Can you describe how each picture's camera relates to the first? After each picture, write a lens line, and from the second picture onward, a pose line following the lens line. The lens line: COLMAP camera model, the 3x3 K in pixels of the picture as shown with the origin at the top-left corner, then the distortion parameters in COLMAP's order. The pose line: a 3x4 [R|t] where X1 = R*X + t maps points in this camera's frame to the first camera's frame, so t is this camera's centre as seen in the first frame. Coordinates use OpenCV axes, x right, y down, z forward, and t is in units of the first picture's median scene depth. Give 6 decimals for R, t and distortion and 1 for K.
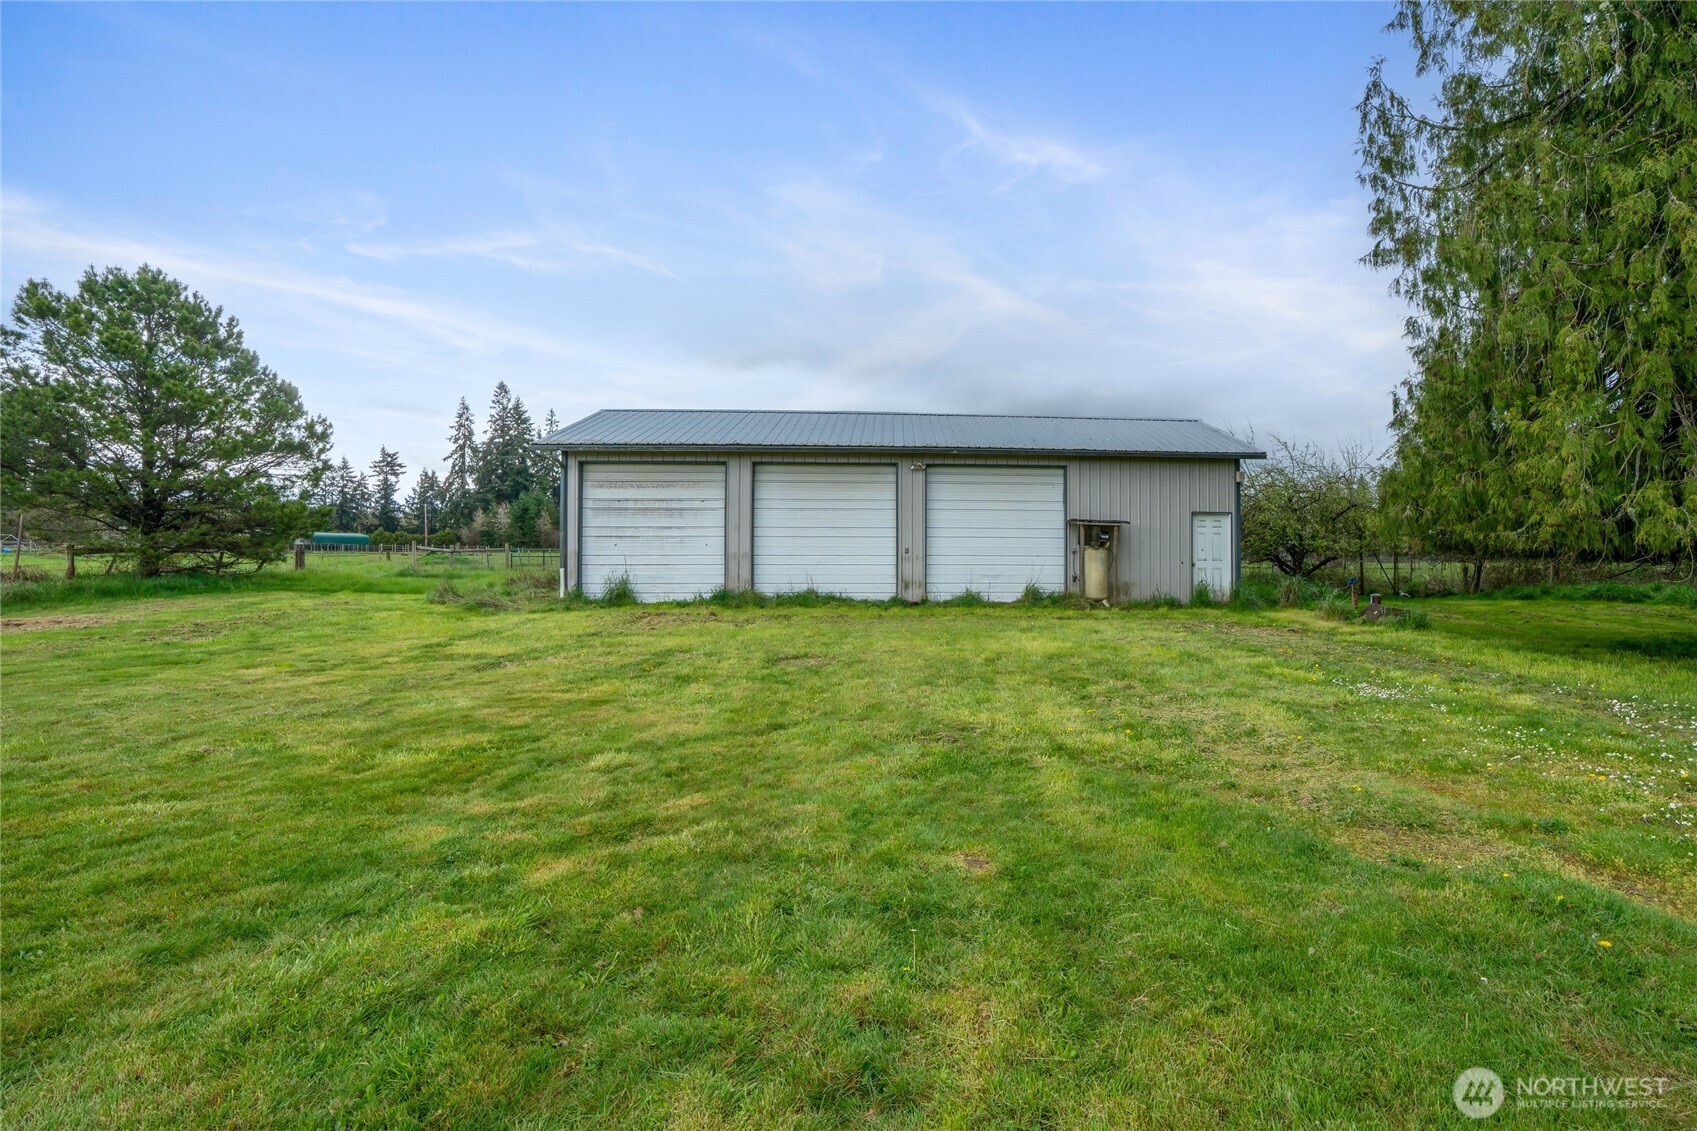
lens RADIAL K [[767.5, 0, 848.8], [0, 767.5, 529.3], [0, 0, 1]] dist [0.000194, 0.000323]
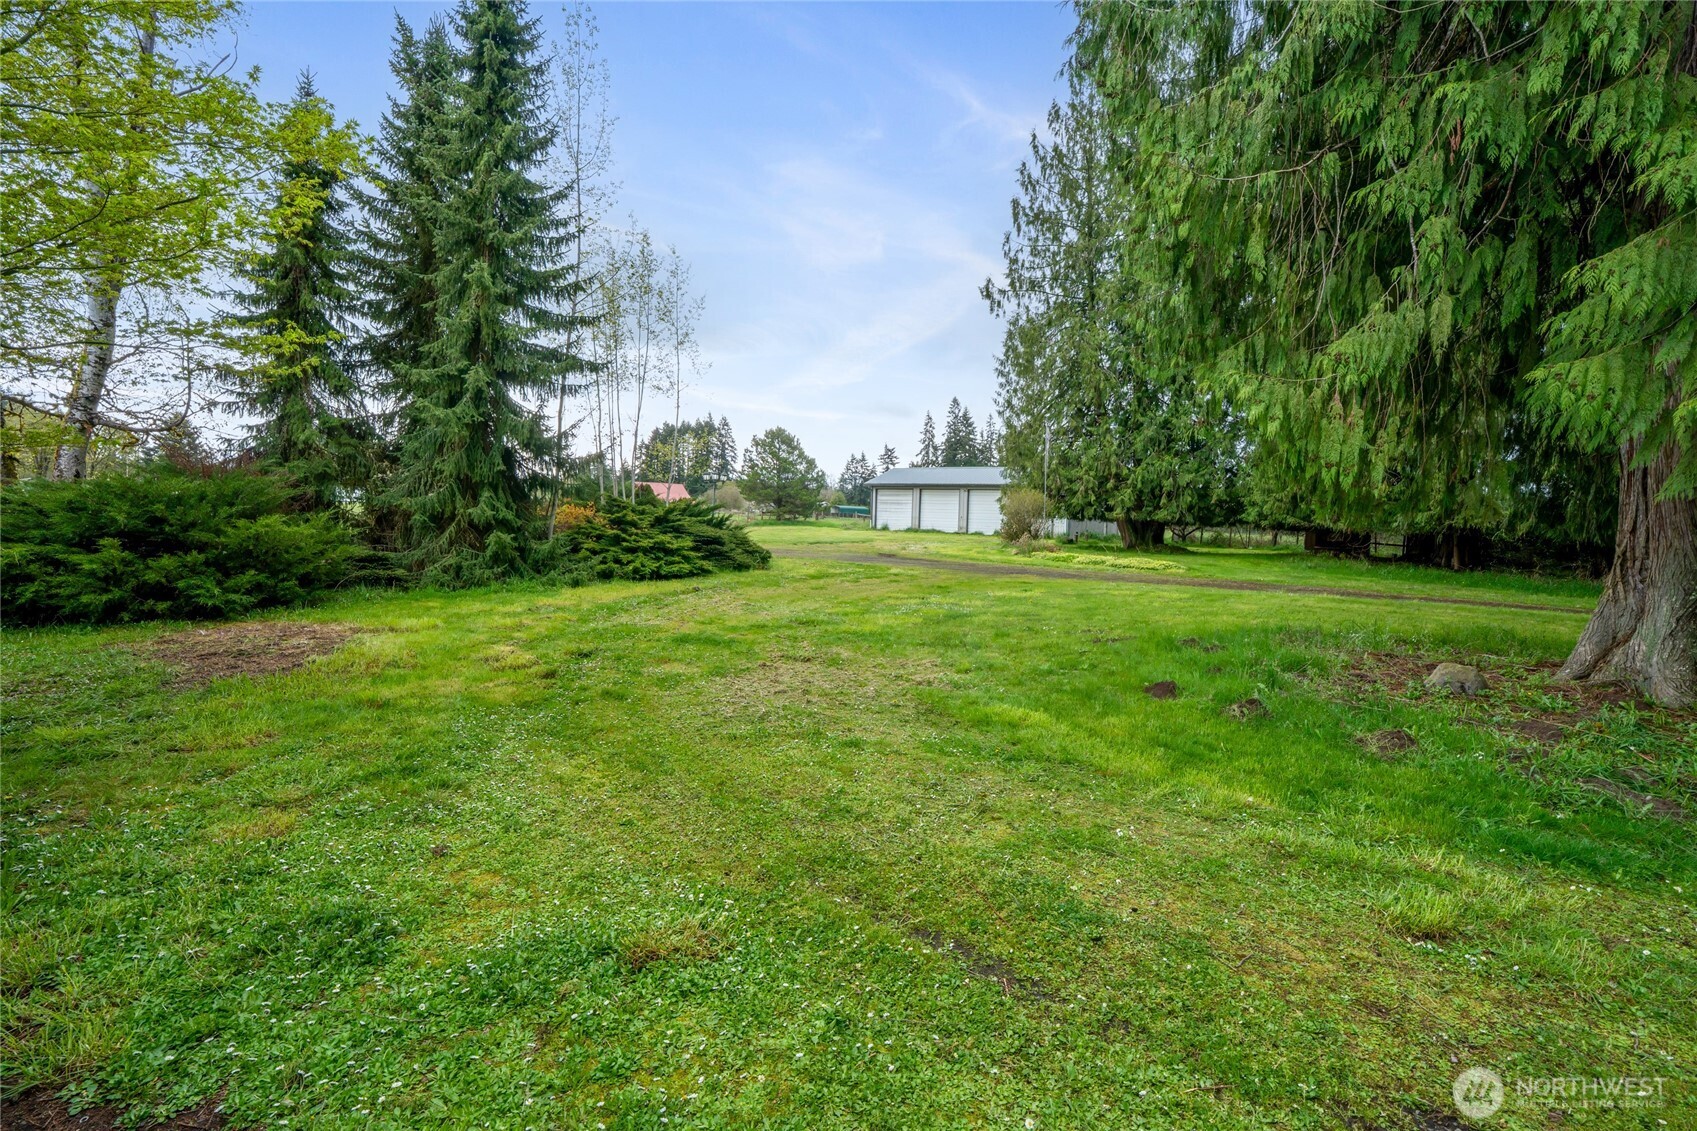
lens RADIAL K [[767.5, 0, 848.8], [0, 767.5, 529.3], [0, 0, 1]] dist [0.000194, 0.000323]
pose [[0.817323, 0.030032, -0.575396, 1.230653], [-0.011871, 0.999306, 0.035296, -0.021581], [0.576057, -0.022018, 0.817113, -1.514133]]
